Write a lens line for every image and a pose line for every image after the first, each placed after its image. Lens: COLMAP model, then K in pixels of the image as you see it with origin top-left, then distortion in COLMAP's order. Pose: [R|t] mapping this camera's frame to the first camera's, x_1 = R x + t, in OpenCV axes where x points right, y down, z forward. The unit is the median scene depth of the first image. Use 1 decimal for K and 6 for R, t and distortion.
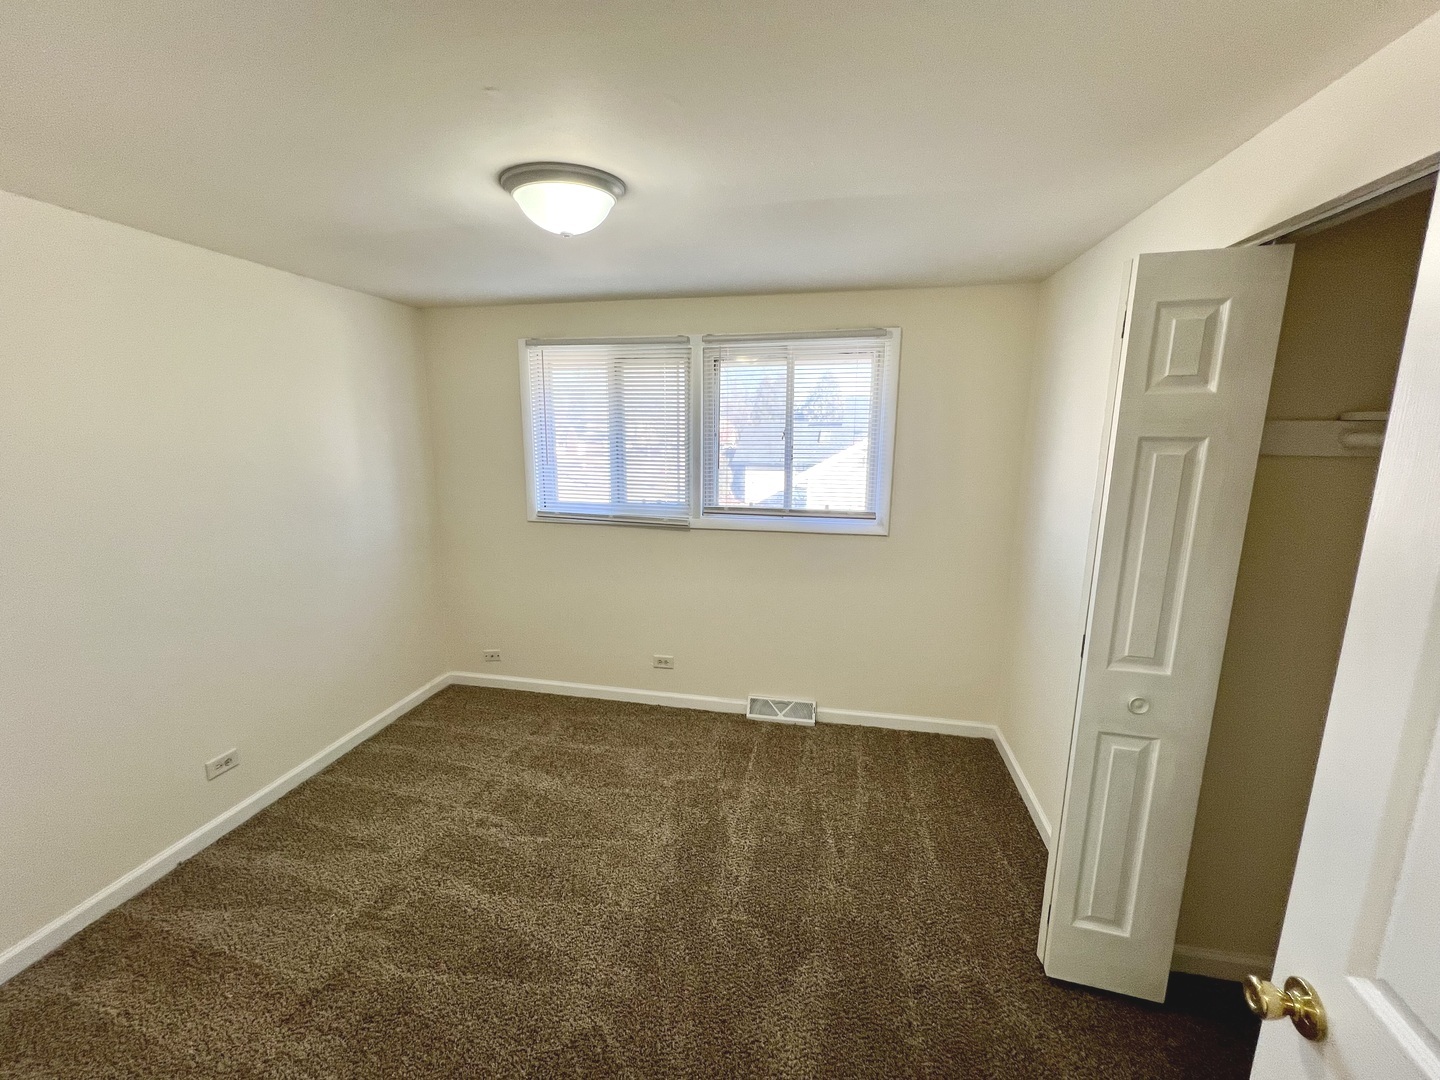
lens RADIAL K [[574.8, 0, 688.7], [0, 574.8, 540.2], [0, 0, 1]] dist [0.001238, 0.000278]
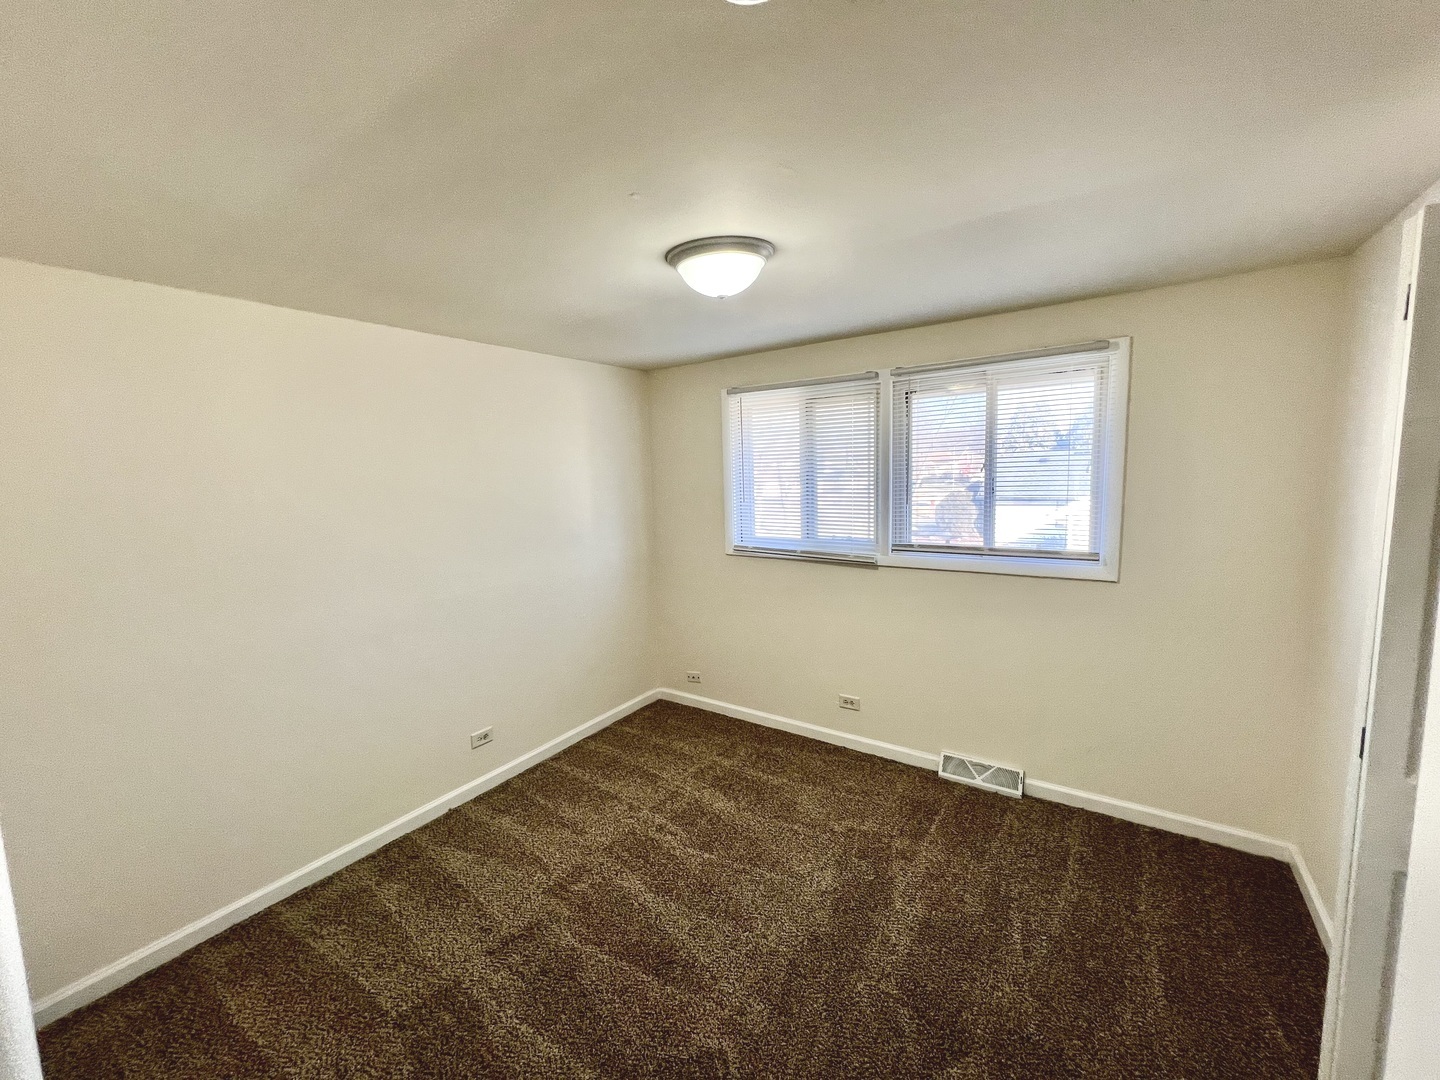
lens RADIAL K [[574.8, 0, 713.8], [0, 574.8, 539.8], [0, 0, 1]] dist [0.001238, 0.000278]
pose [[0.918966, 0.014325, -0.394076, 0.144767], [-0.039944, 0.997581, -0.056886, 0.002648], [0.392308, 0.068017, 0.917316, -0.000100]]
